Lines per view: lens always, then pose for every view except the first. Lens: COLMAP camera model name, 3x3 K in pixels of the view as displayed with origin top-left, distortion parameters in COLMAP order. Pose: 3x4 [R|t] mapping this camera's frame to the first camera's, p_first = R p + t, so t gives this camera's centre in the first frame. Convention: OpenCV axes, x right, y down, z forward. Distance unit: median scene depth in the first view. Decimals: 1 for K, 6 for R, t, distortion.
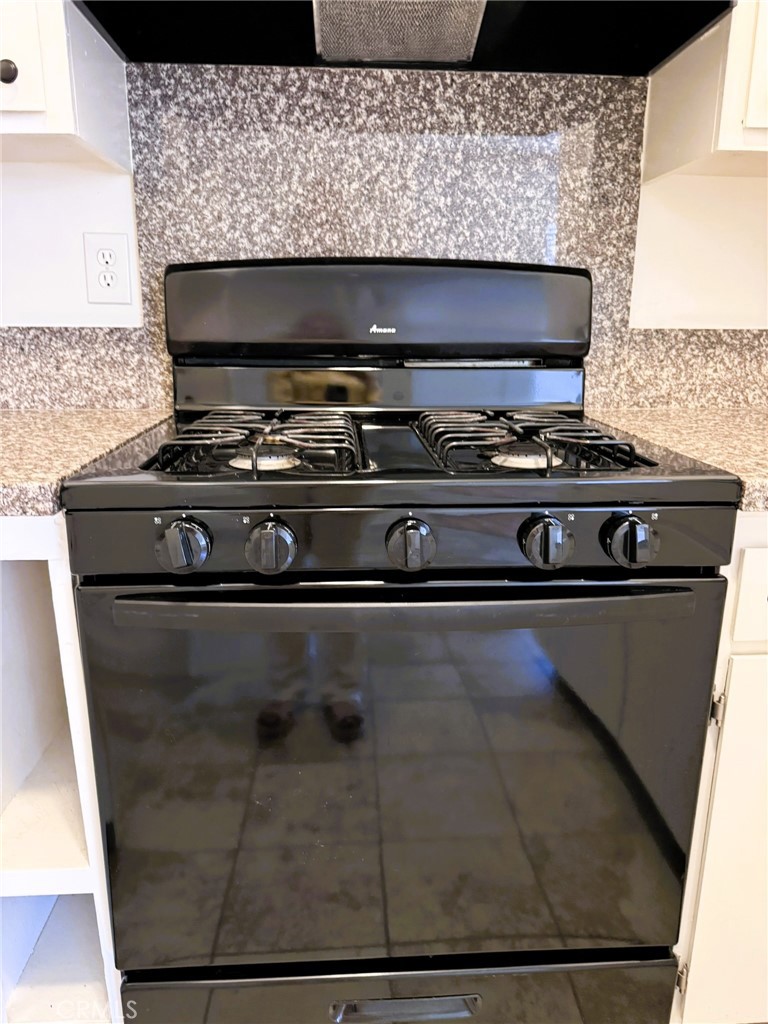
lens RADIAL K [[718.3, 0, 381.5], [0, 718.3, 515.5], [0, 0, 1]] dist [0.091464, -0.133415]
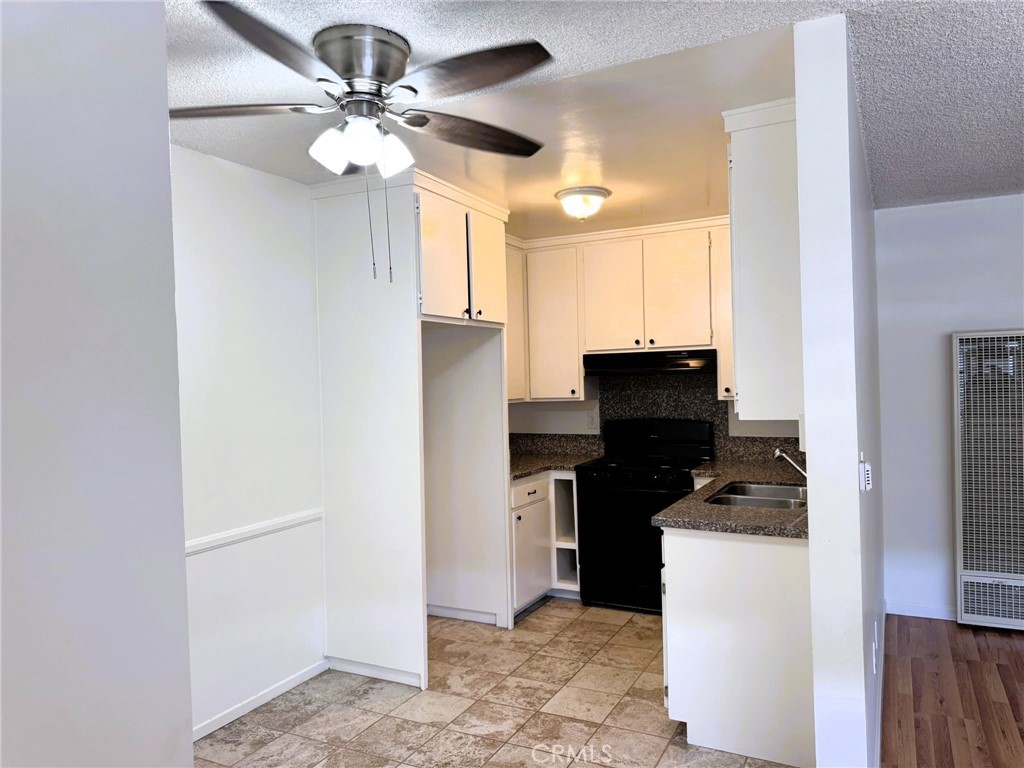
lens RADIAL K [[718.3, 0, 512.0], [0, 718.3, 384.0], [0, 0, 1]] dist [0.091464, -0.133415]
pose [[0.860567, -0.024237, -0.508759, 1.305810], [-0.099209, 0.971759, -0.214107, 0.373406], [0.499581, 0.234727, 0.833860, -2.663462]]
